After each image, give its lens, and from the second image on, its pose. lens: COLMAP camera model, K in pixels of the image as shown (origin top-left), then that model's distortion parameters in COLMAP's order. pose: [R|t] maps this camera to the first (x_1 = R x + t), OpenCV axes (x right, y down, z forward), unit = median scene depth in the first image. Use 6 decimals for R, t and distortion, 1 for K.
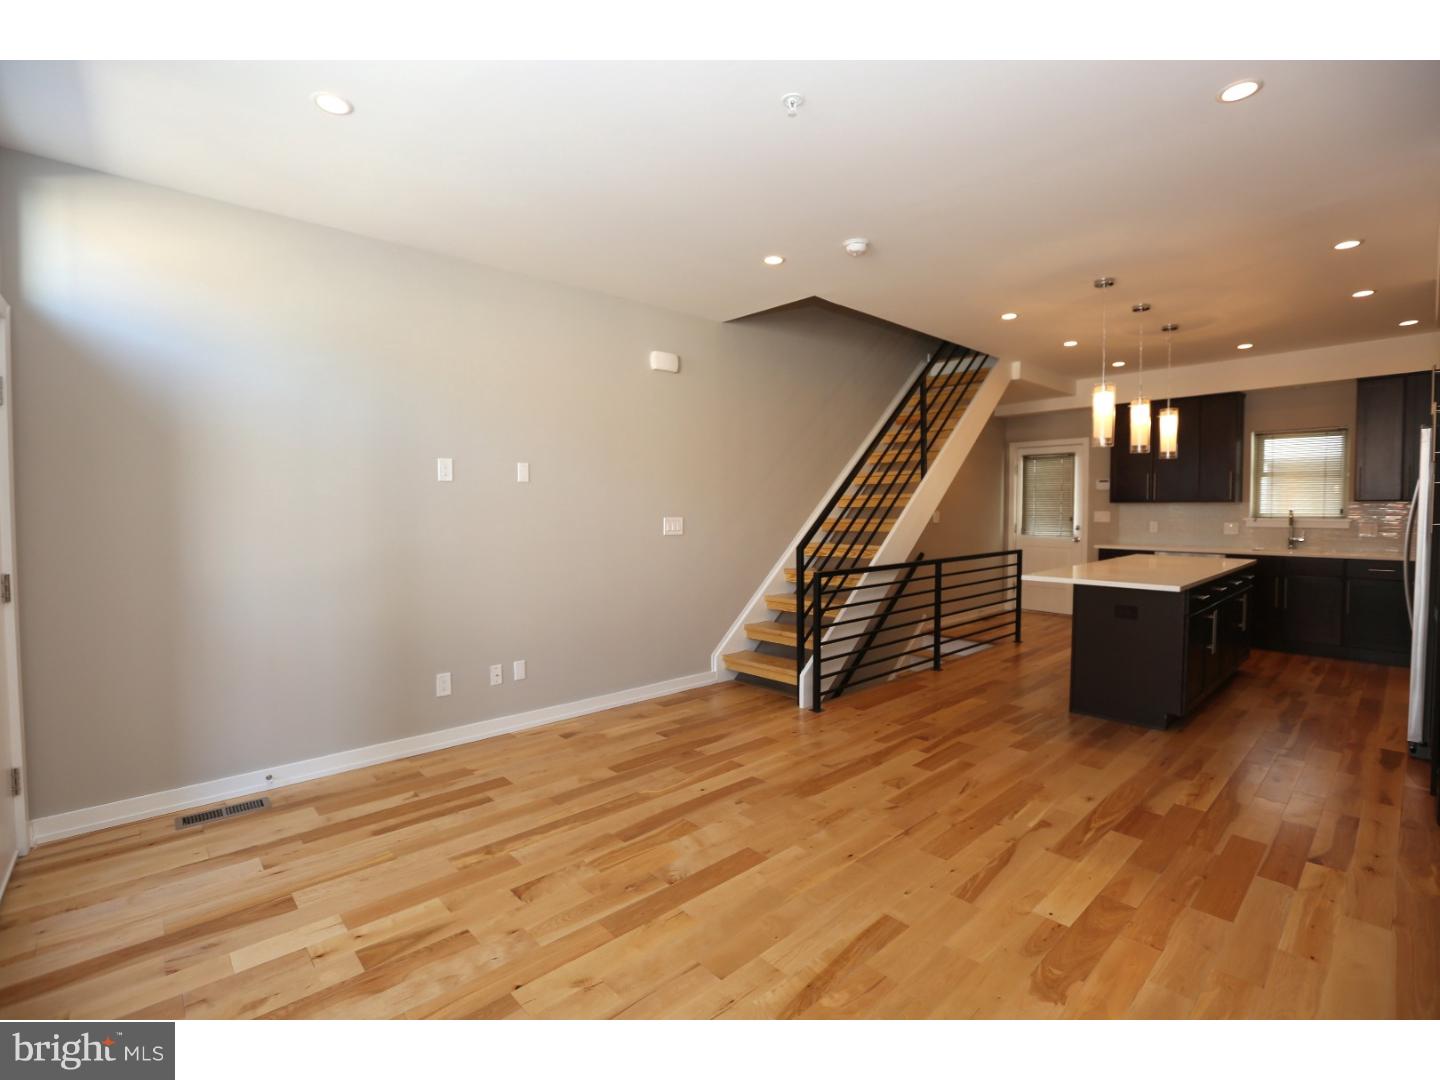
lens RADIAL K [[661.9, 0, 726.4], [0, 661.9, 534.3], [0, 0, 1]] dist [-0.058587, 0.021538]
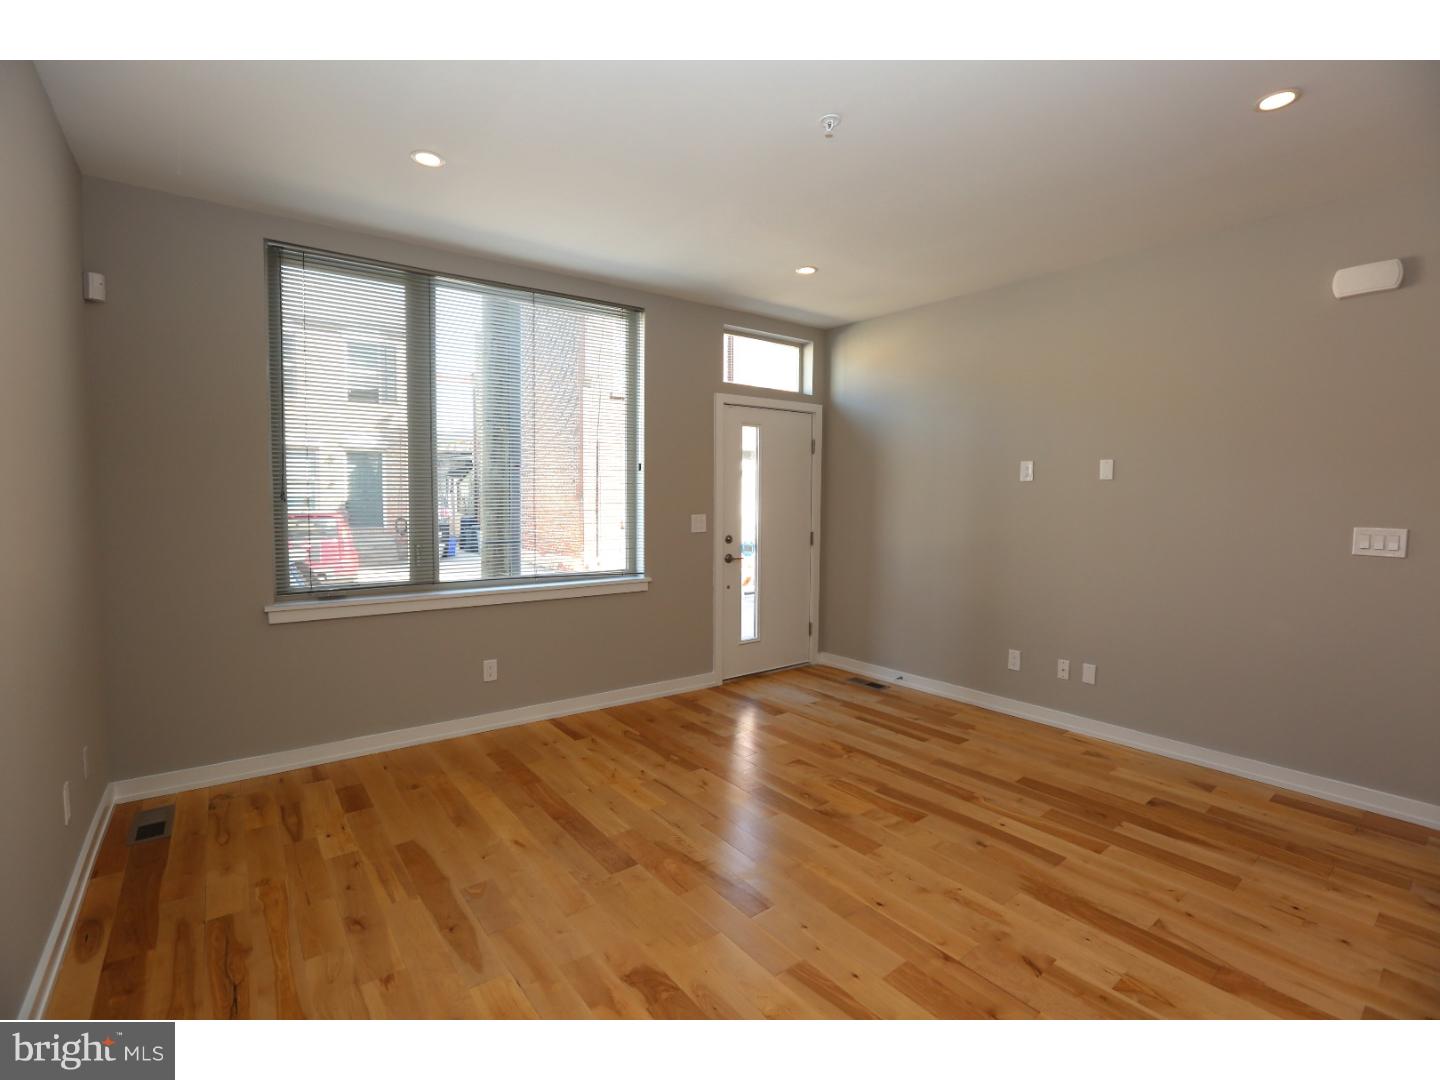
lens RADIAL K [[661.9, 0, 726.4], [0, 661.9, 534.3], [0, 0, 1]] dist [-0.058587, 0.021538]
pose [[-0.081762, 0.060239, -0.994830, 0.796385], [-0.045147, 0.996923, 0.064077, -0.043042], [0.995629, 0.050153, -0.078790, 0.629985]]
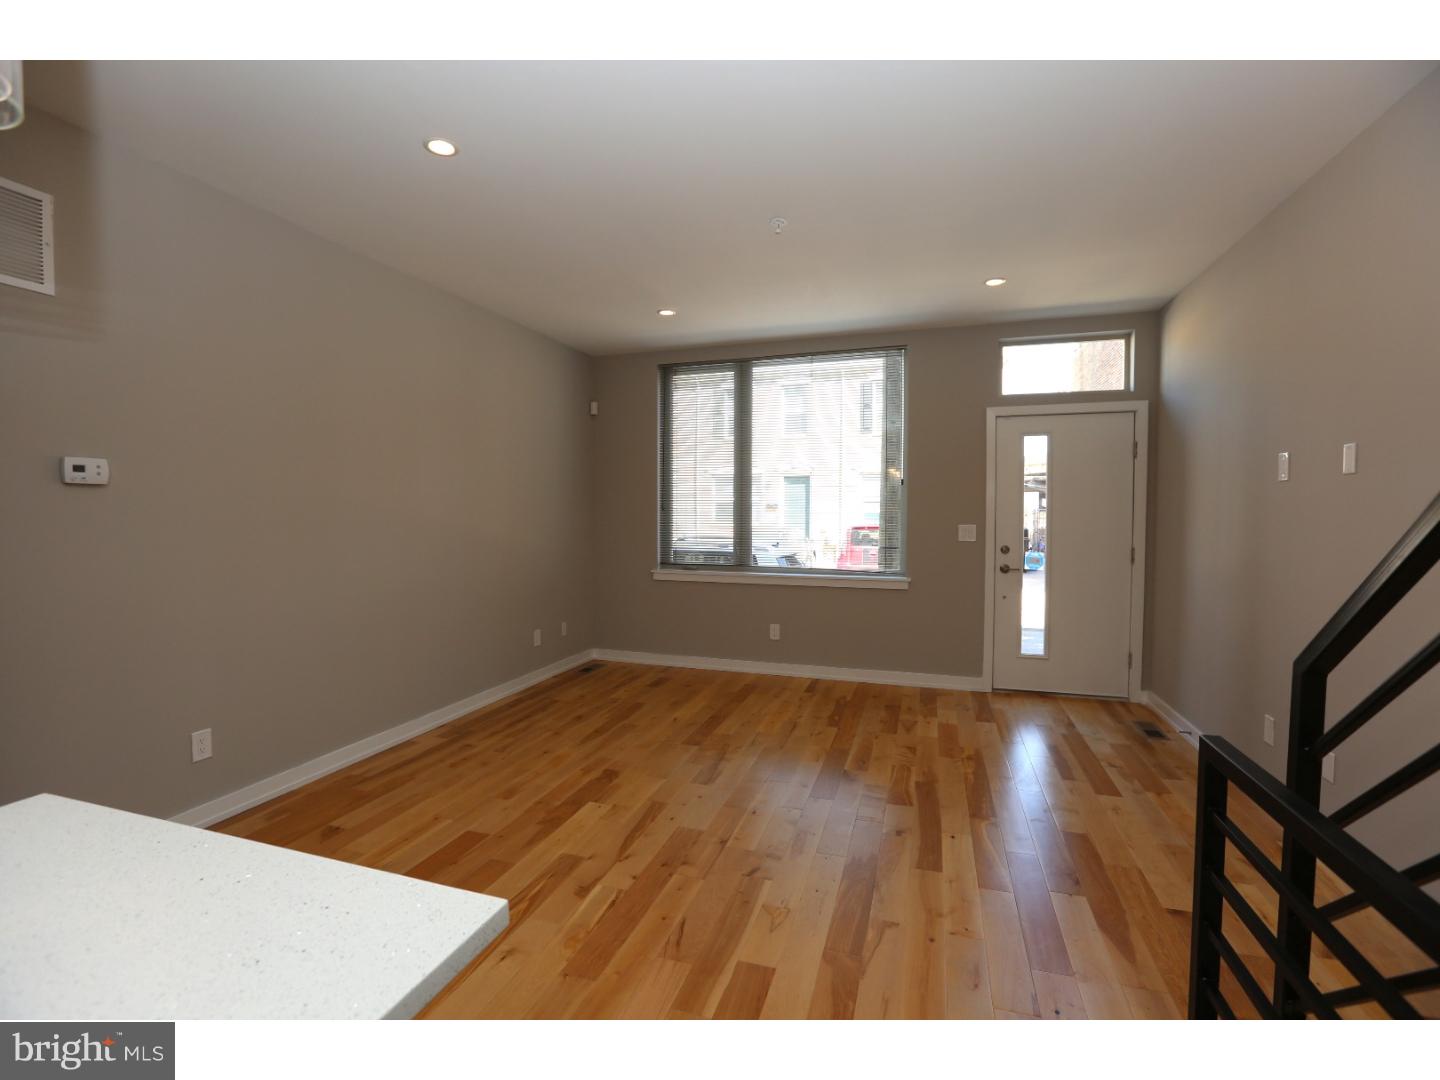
lens RADIAL K [[663.9, 0, 714.4], [0, 663.9, 533.8], [0, 0, 1]] dist [-0.067705, 0.021467]
pose [[-0.878108, 0.017020, -0.478159, 0.606363], [-0.018090, 0.997472, 0.068725, -0.062048], [0.478120, 0.068998, -0.875580, 1.474024]]
